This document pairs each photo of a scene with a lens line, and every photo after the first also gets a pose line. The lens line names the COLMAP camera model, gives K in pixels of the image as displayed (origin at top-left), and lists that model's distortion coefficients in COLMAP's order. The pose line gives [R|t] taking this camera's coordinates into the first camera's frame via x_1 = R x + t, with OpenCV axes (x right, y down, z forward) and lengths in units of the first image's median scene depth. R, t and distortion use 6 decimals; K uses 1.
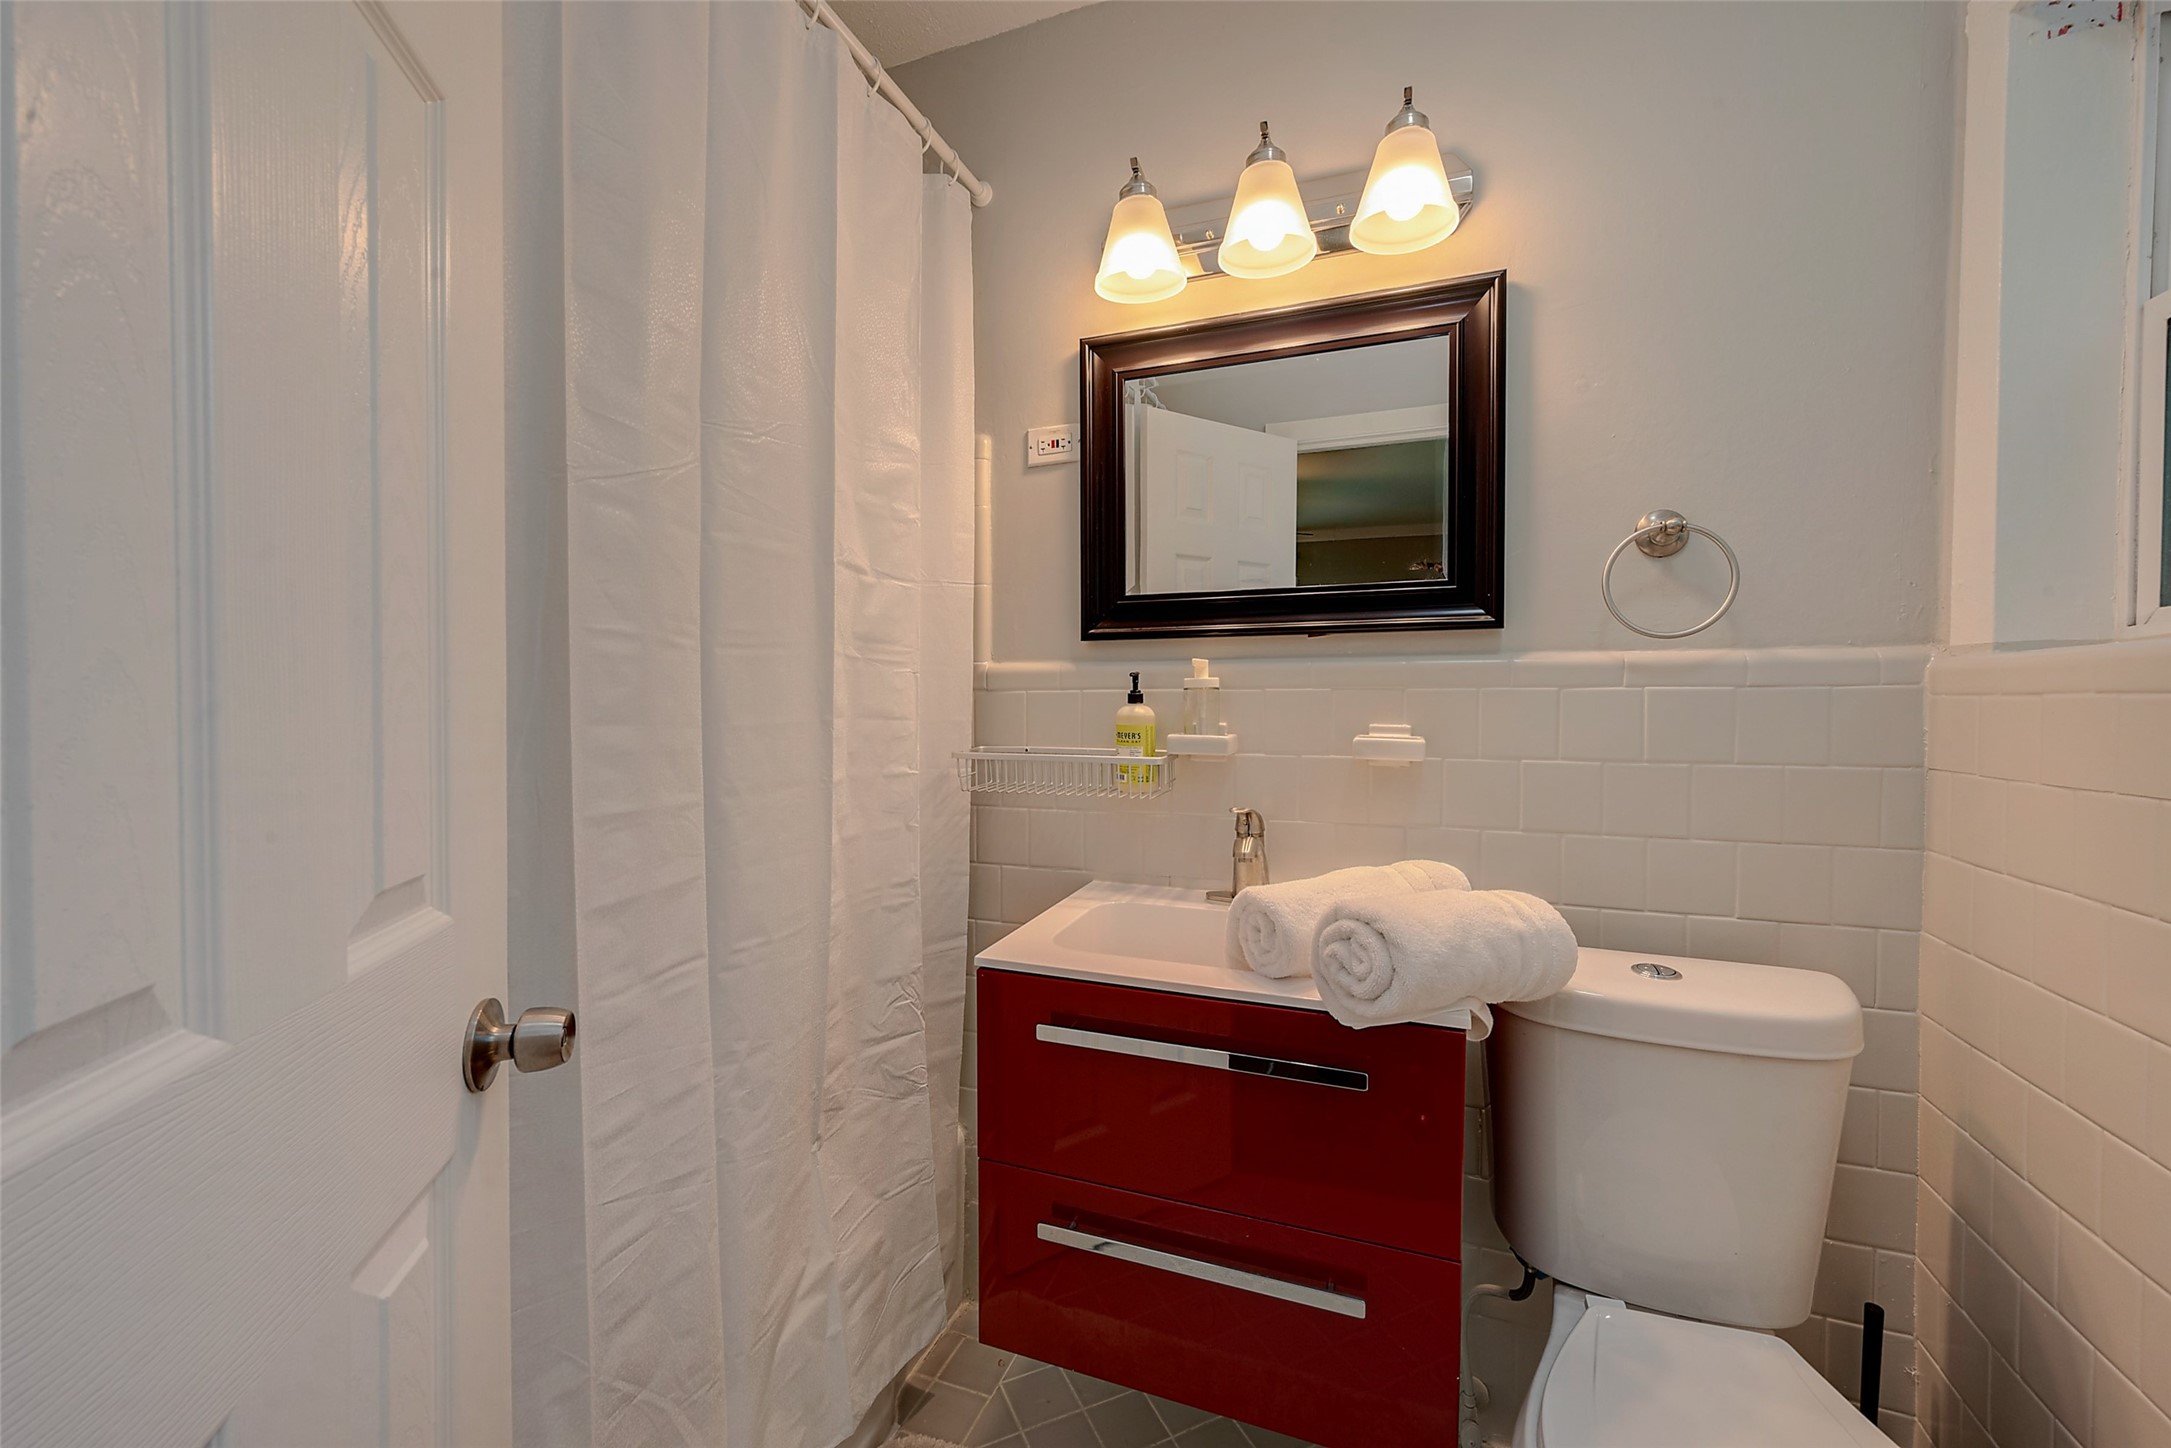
lens RADIAL K [[861.2, 0, 1080.4], [0, 861.2, 715.3], [0, 0, 1]] dist [-0.002146, 0.000996]
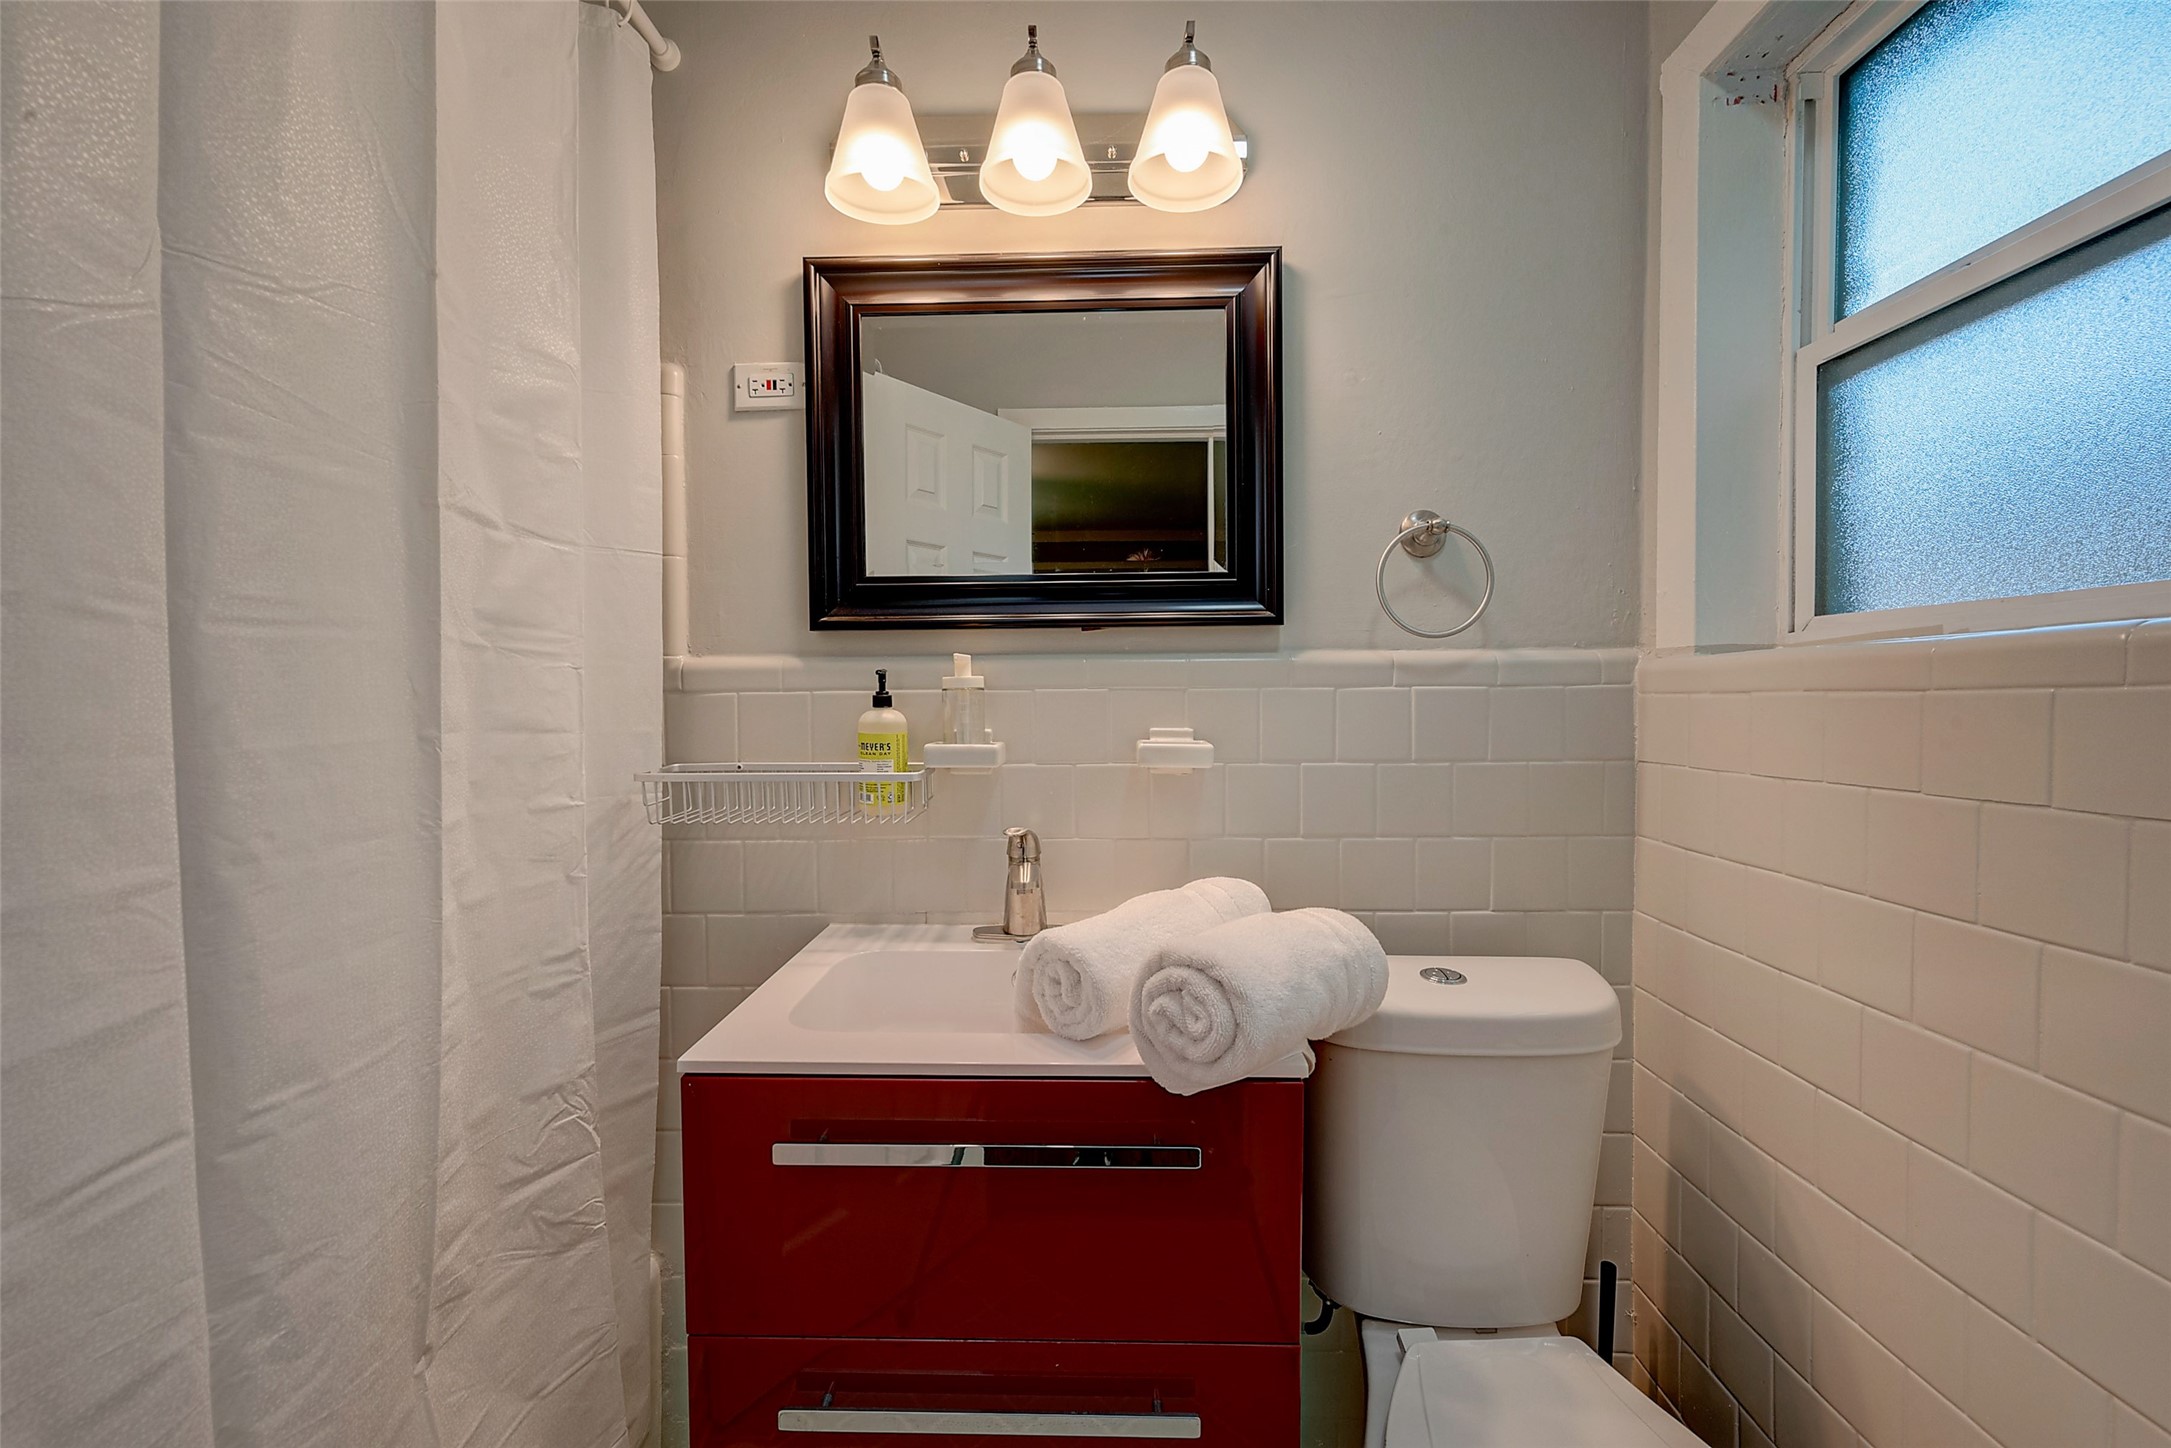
lens RADIAL K [[861.2, 0, 1088.5], [0, 861.2, 720.5], [0, 0, 1]] dist [-0.002146, 0.000996]
pose [[0.941129, -0.014036, 0.337757, -0.034715], [0.012714, 0.999900, 0.006125, -0.004628], [-0.337810, -0.001470, 0.941213, 0.185579]]
